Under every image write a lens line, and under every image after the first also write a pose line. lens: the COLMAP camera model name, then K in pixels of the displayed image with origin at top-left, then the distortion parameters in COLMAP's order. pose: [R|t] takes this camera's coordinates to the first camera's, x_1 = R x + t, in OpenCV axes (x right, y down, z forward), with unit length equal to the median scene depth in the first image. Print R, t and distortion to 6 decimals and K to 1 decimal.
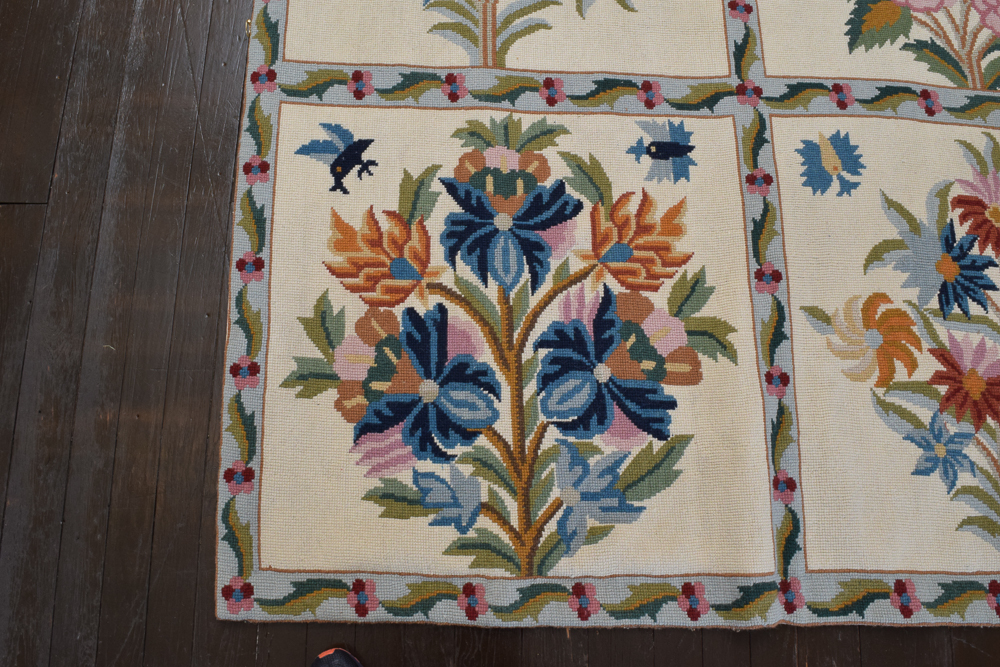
lens RADIAL K [[814.8, 0, 514.5], [0, 814.8, 325.0], [0, 0, 1]] dist [-0.107013, 0.030672]
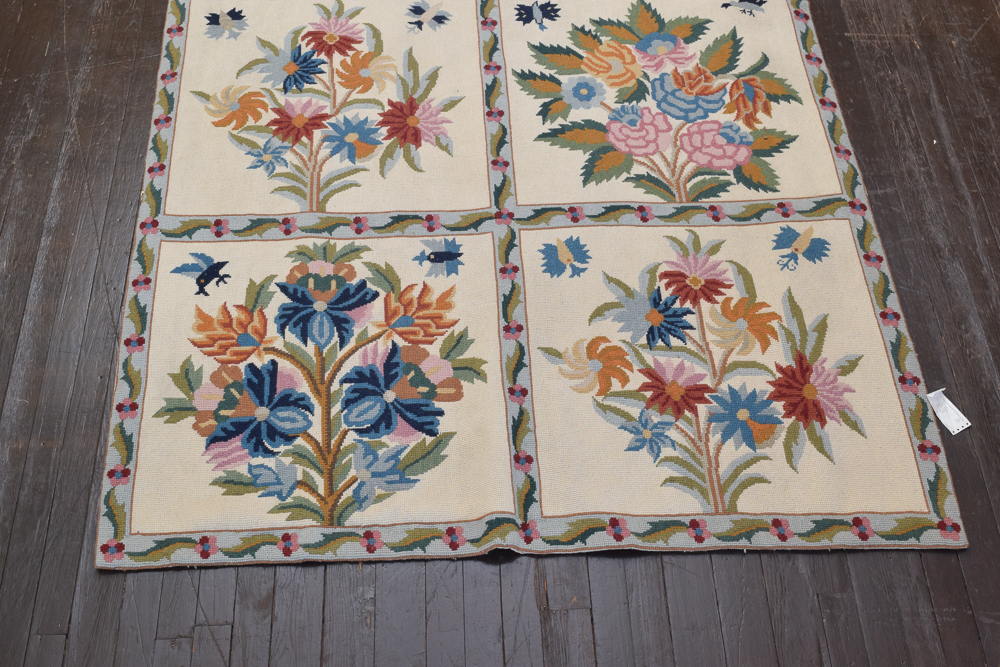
lens RADIAL K [[1307.4, 0, 525.8], [0, 1307.4, 334.1], [0, 0, 1]] dist [-0.031332, -0.020815]
pose [[0.998133, -0.058815, 0.016449, 0.293244], [0.060613, 0.921059, -0.384677, 0.785844], [0.007474, 0.384956, 0.922905, -1.020705]]
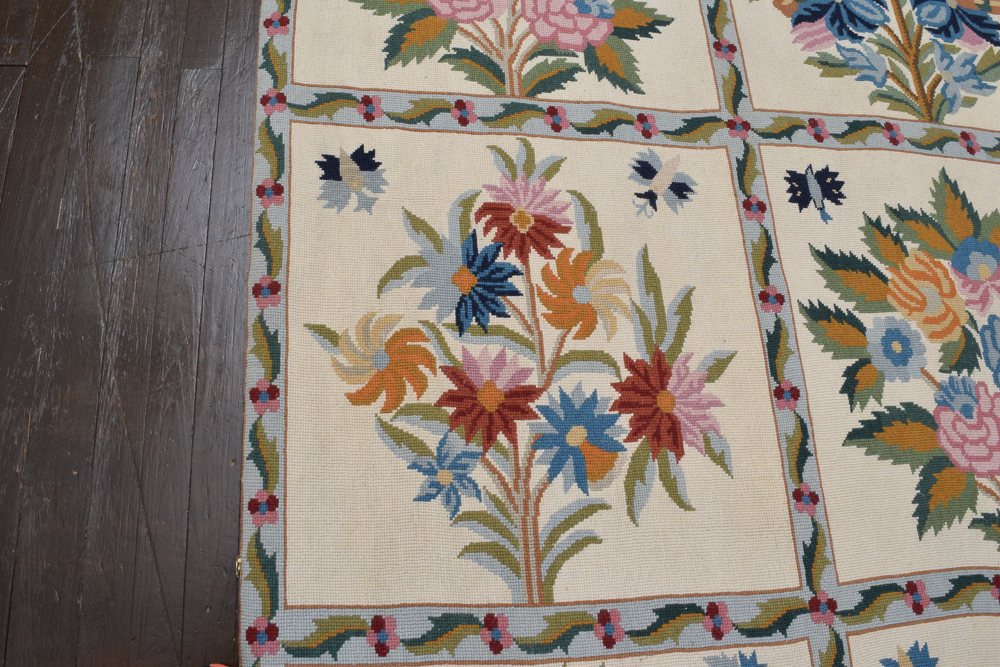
lens RADIAL K [[814.8, 0, 514.5], [0, 814.8, 325.0], [0, 0, 1]] dist [-0.107013, 0.030672]
pose [[0.991641, -0.021065, 0.127299, -0.161061], [0.032321, 0.995682, -0.087017, -0.561847], [-0.124916, 0.090404, 0.988040, 0.146495]]
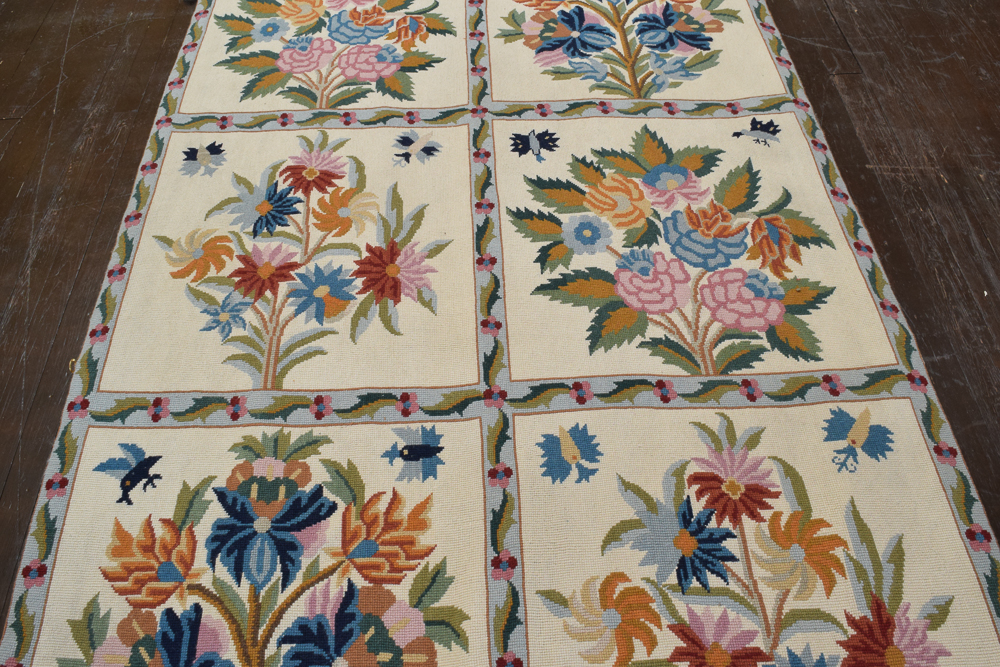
lens RADIAL K [[792.4, 0, 507.4], [0, 792.4, 320.0], [0, 0, 1]] dist [-0.099436, 0.026480]
pose [[0.998096, -0.061076, -0.008557, 0.340346], [0.053186, 0.922671, -0.381902, 0.037769], [0.031220, 0.380720, 0.924163, -0.070488]]
